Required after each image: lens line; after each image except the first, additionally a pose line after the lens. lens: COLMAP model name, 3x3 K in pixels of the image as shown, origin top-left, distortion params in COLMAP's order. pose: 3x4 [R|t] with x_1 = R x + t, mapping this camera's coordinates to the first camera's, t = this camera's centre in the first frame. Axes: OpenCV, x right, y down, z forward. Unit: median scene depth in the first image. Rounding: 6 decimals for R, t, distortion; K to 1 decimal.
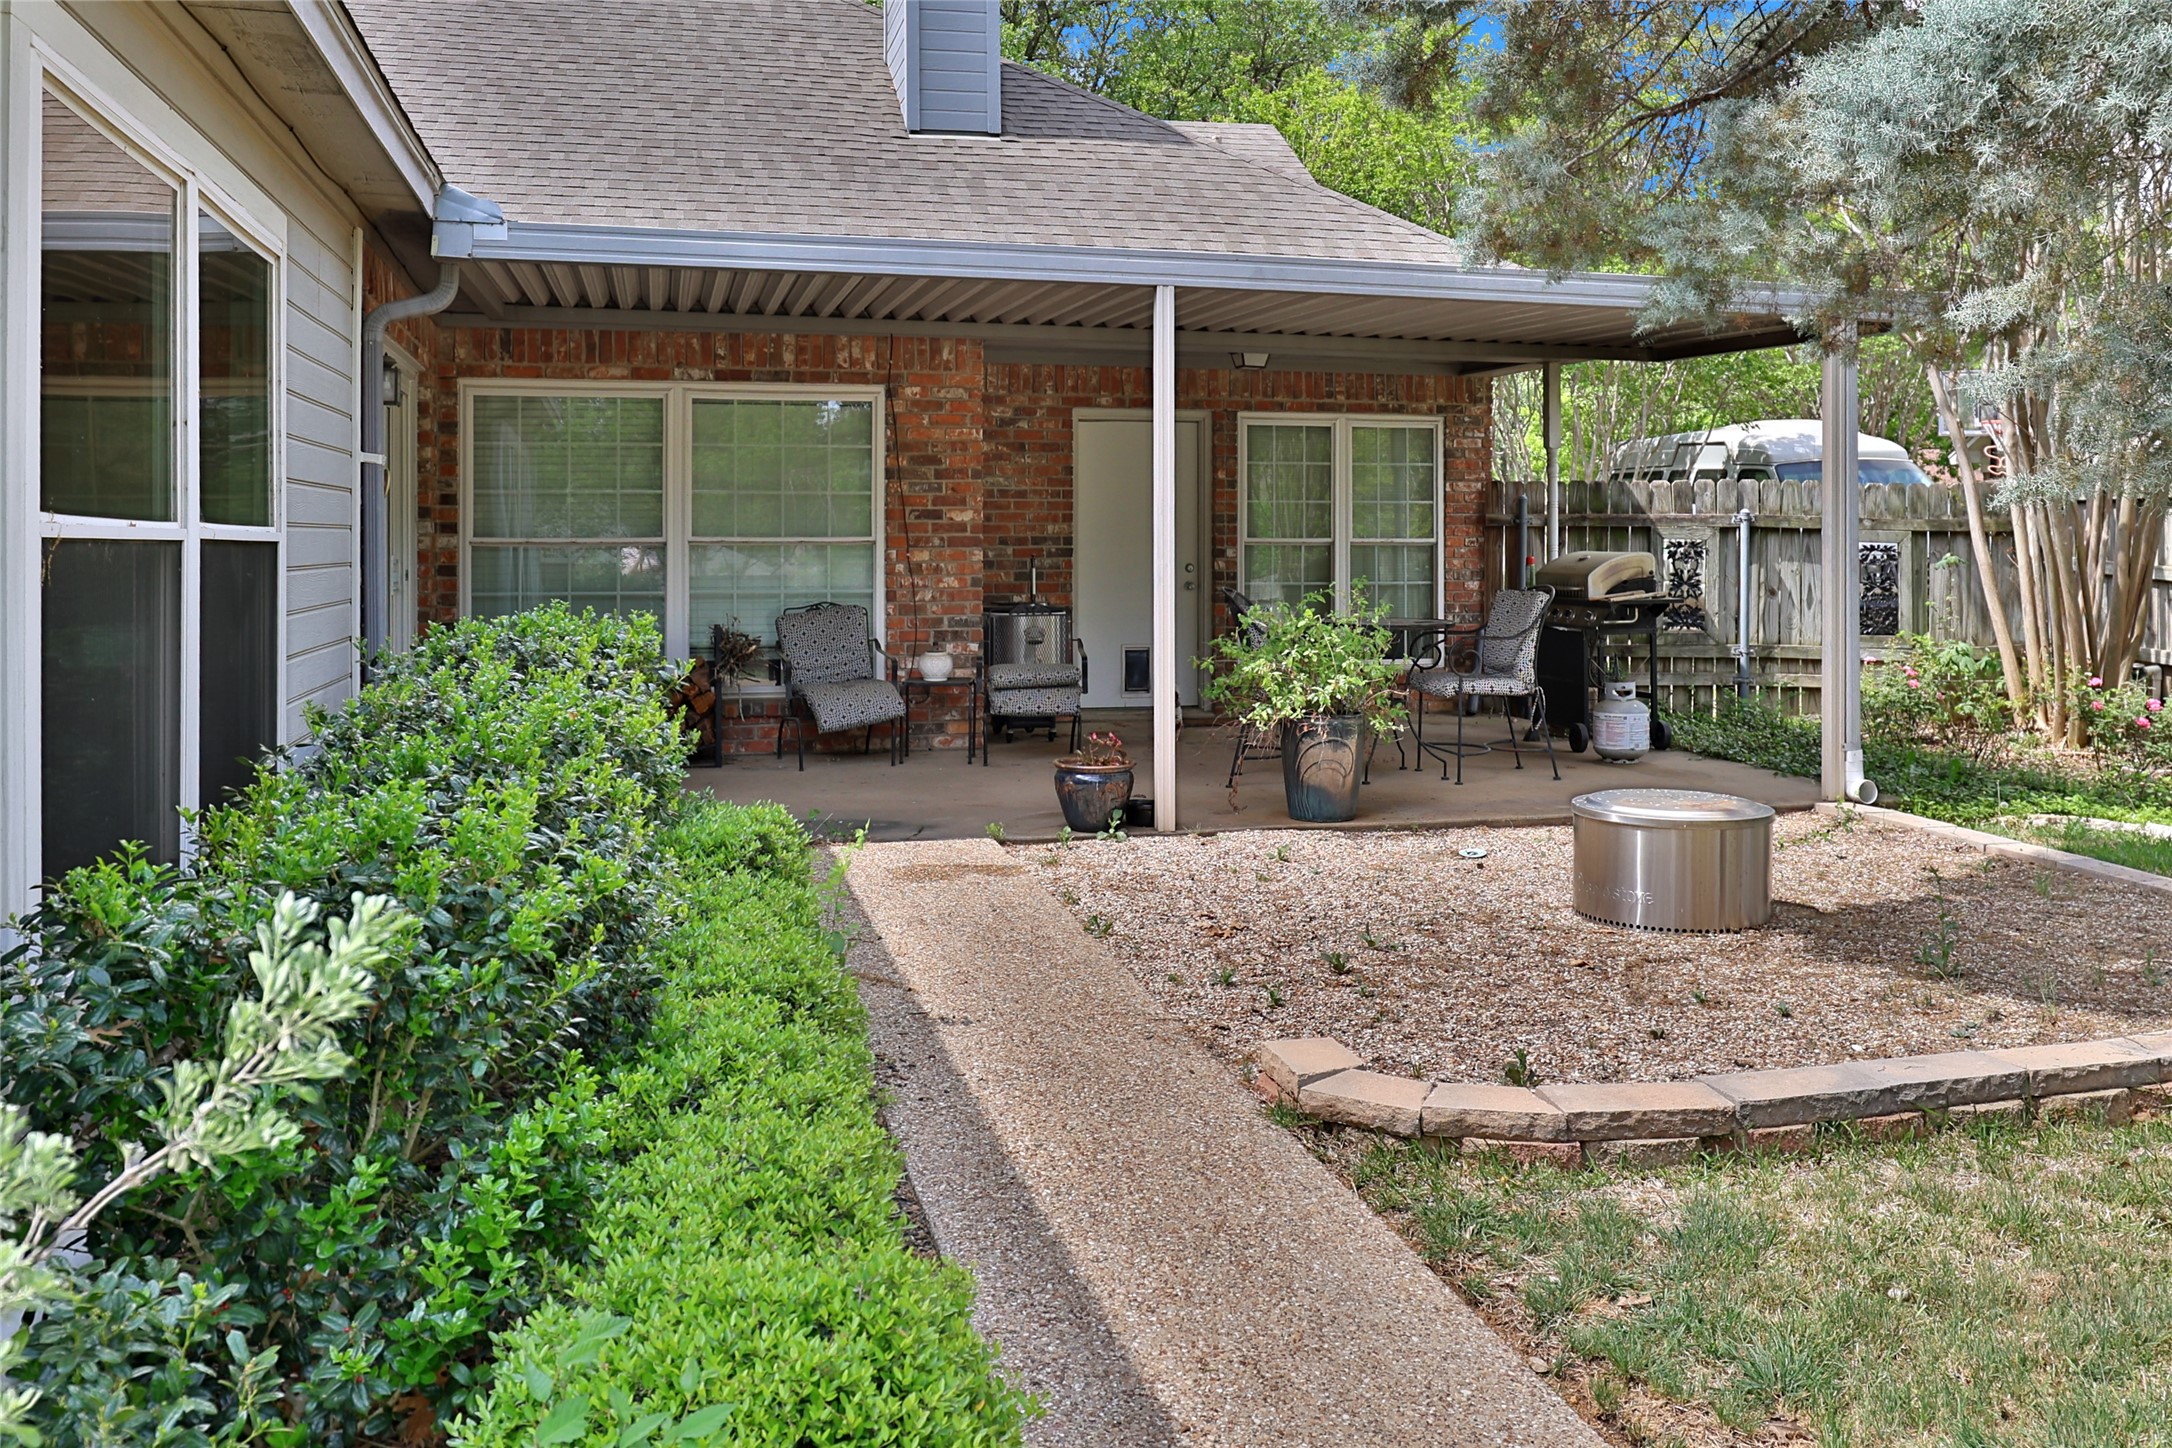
lens RADIAL K [[1809.6, 0, 1086.0], [0, 1809.6, 724.0], [0, 0, 1]] dist [-0.044391, -0.003598]
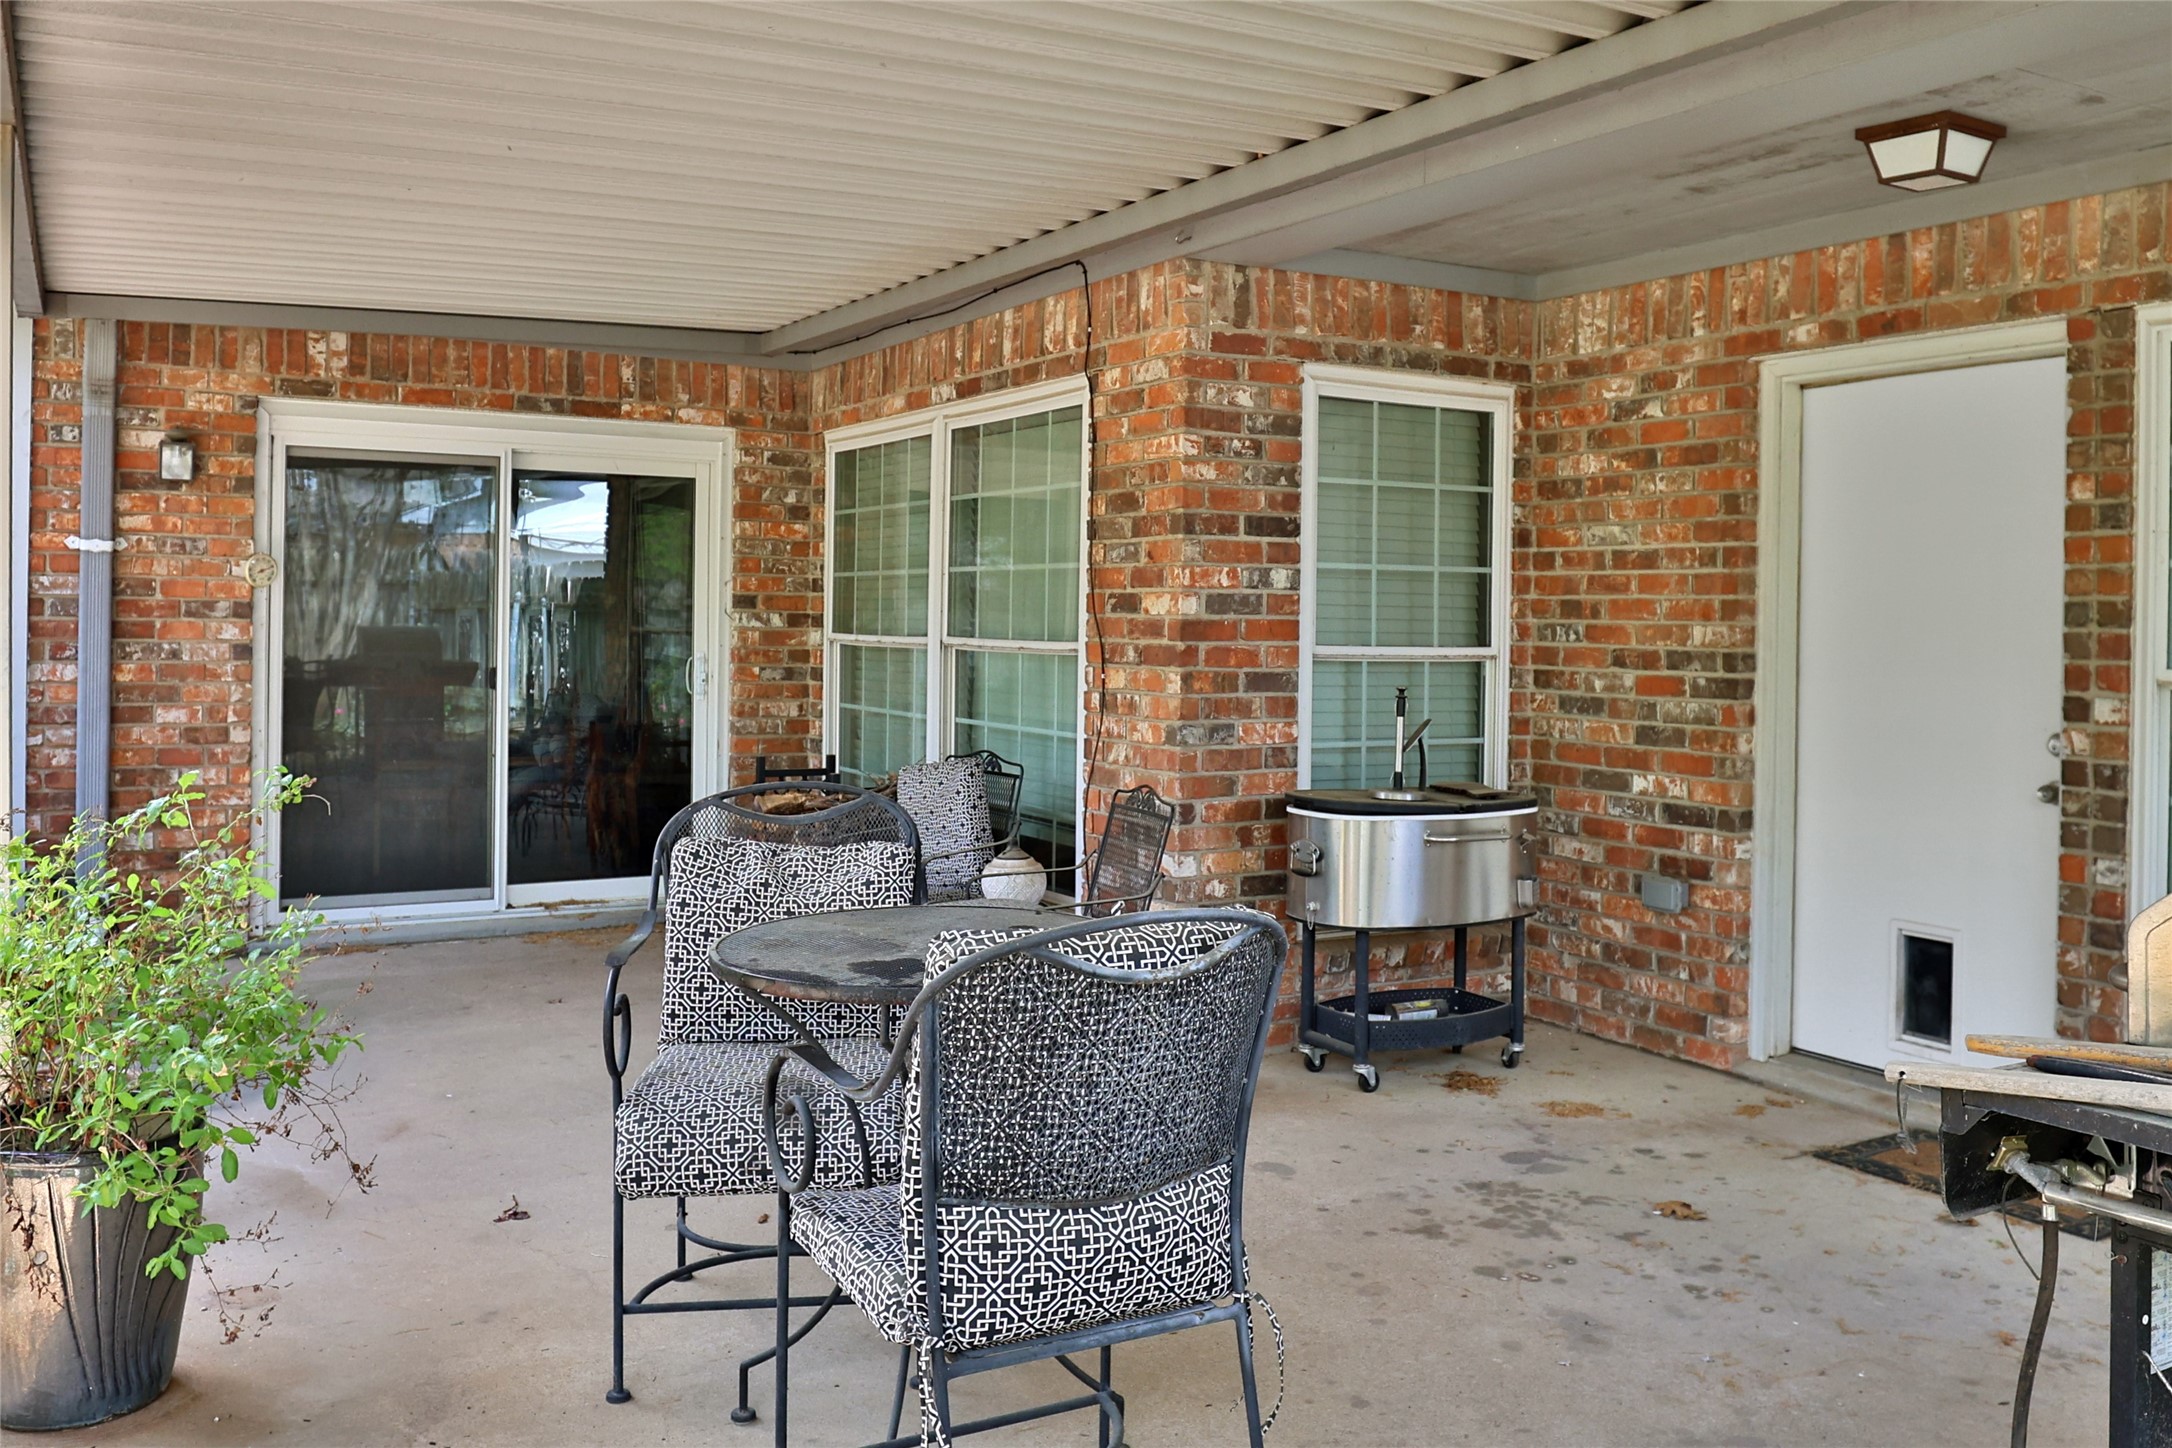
lens RADIAL K [[1809.6, 0, 1086.0], [0, 1809.6, 724.0], [0, 0, 1]] dist [-0.044391, -0.003598]
pose [[0.268782, 0.061954, -0.961207, 0.425459], [-0.109457, 0.993429, 0.033423, -0.096451], [0.956962, 0.096228, 0.273797, 0.841298]]
